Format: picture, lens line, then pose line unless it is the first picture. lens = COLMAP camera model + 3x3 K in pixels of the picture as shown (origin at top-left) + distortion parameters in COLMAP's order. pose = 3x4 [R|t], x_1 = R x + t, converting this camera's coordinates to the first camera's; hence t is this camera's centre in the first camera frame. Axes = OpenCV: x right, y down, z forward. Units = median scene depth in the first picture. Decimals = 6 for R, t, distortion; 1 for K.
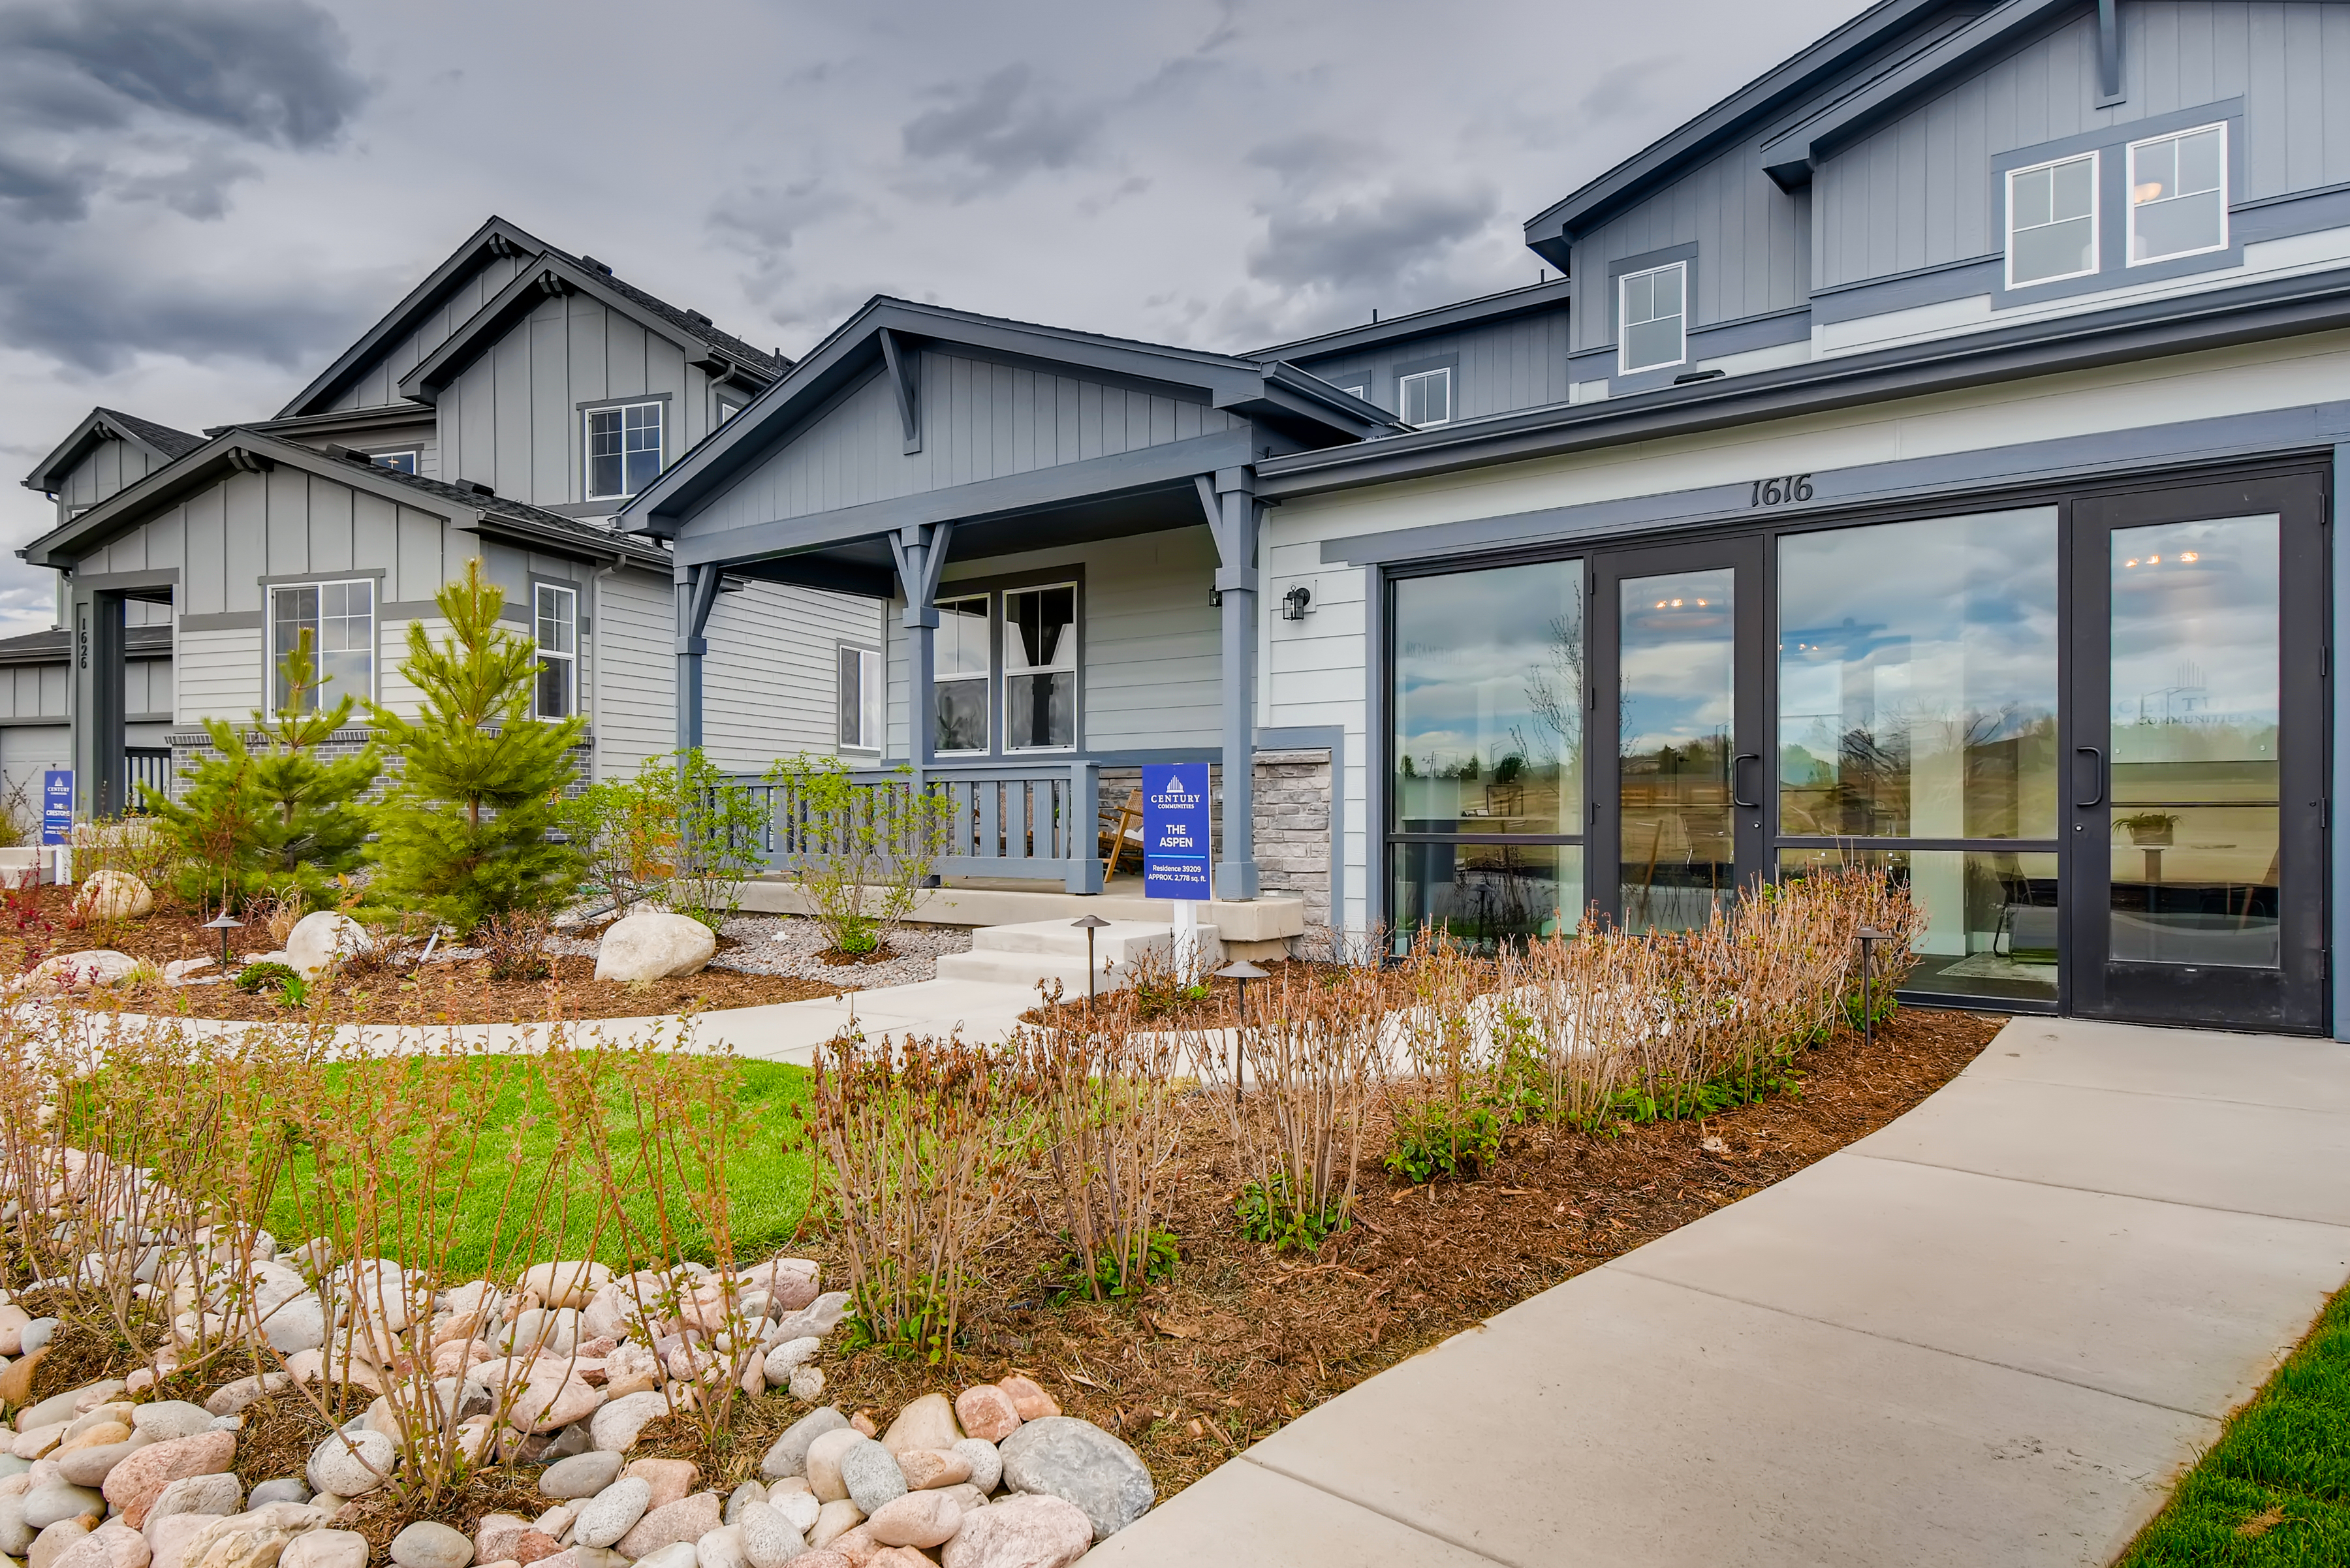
lens RADIAL K [[1460.7, 0, 1175.0], [0, 1460.7, 784.0], [0, 0, 1]] dist [0.000032, -0.000021]
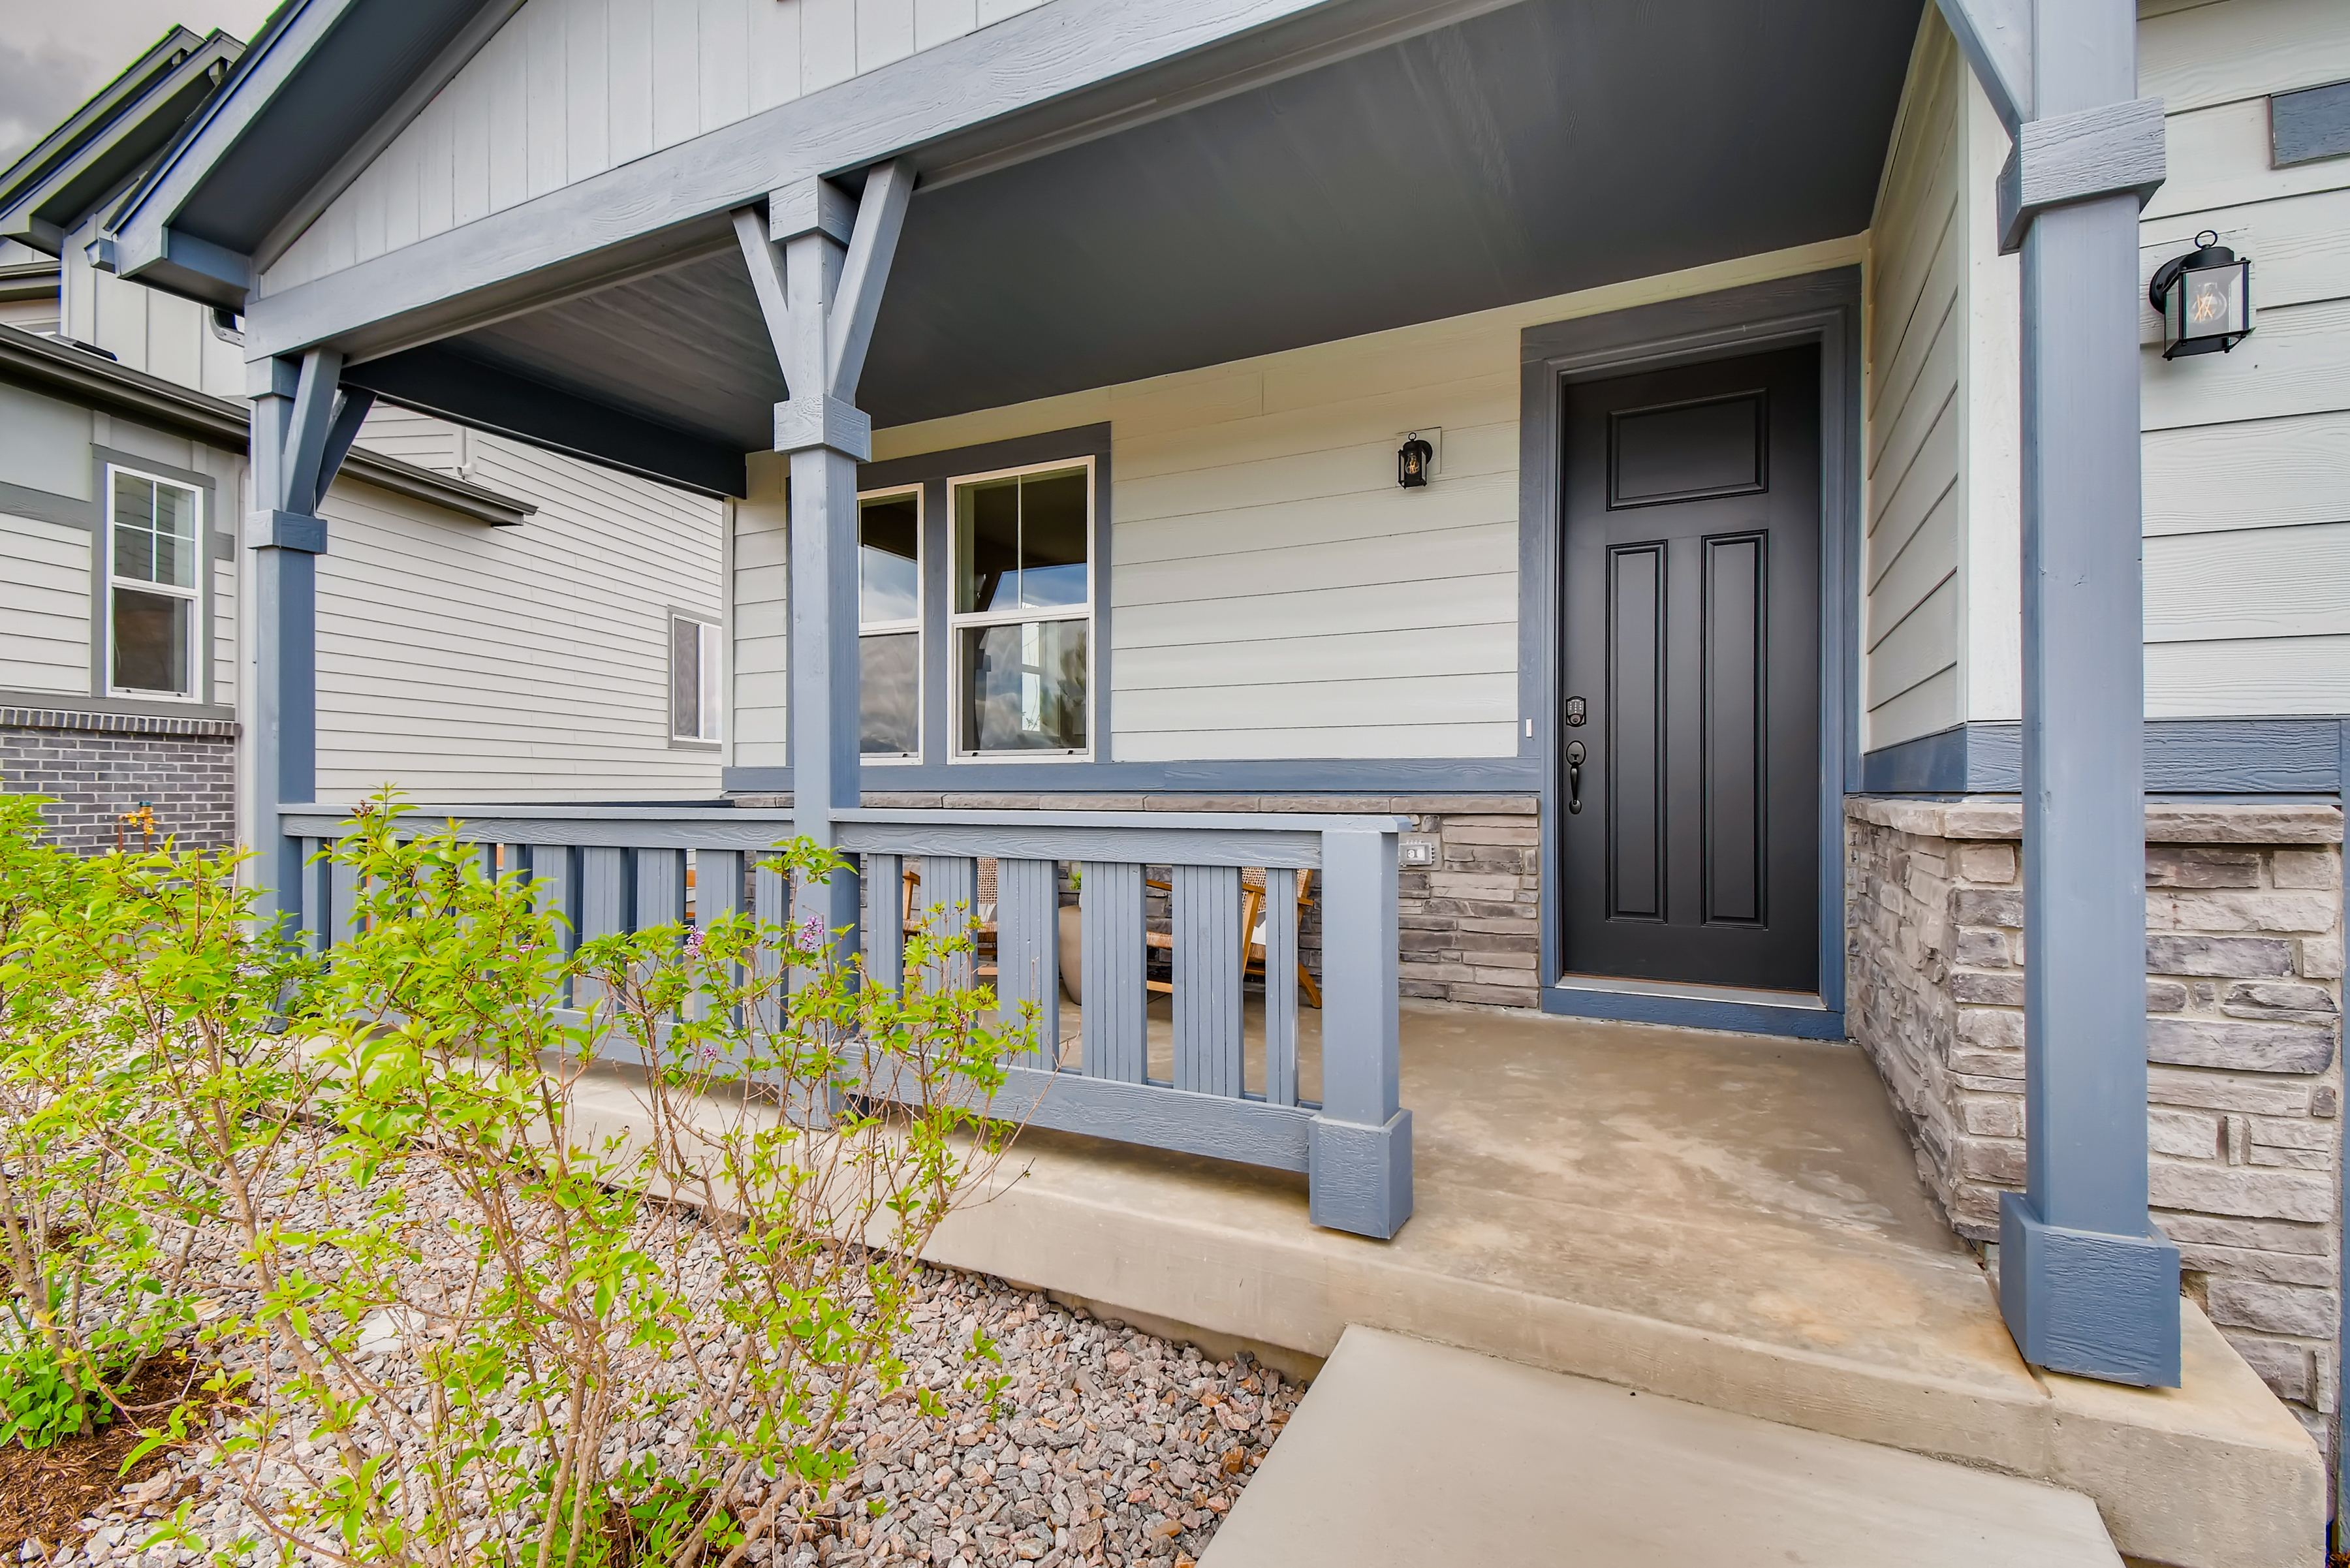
lens RADIAL K [[1072.5, 0, 1175.0], [0, 1072.5, 784.0], [0, 0, 1]] dist [0.017466, 0.000091]
pose [[0.981372, 0.001267, 0.192110, -0.111204], [-0.004872, 0.999821, 0.018297, -0.020358], [-0.192053, -0.018892, 0.981203, 0.566082]]
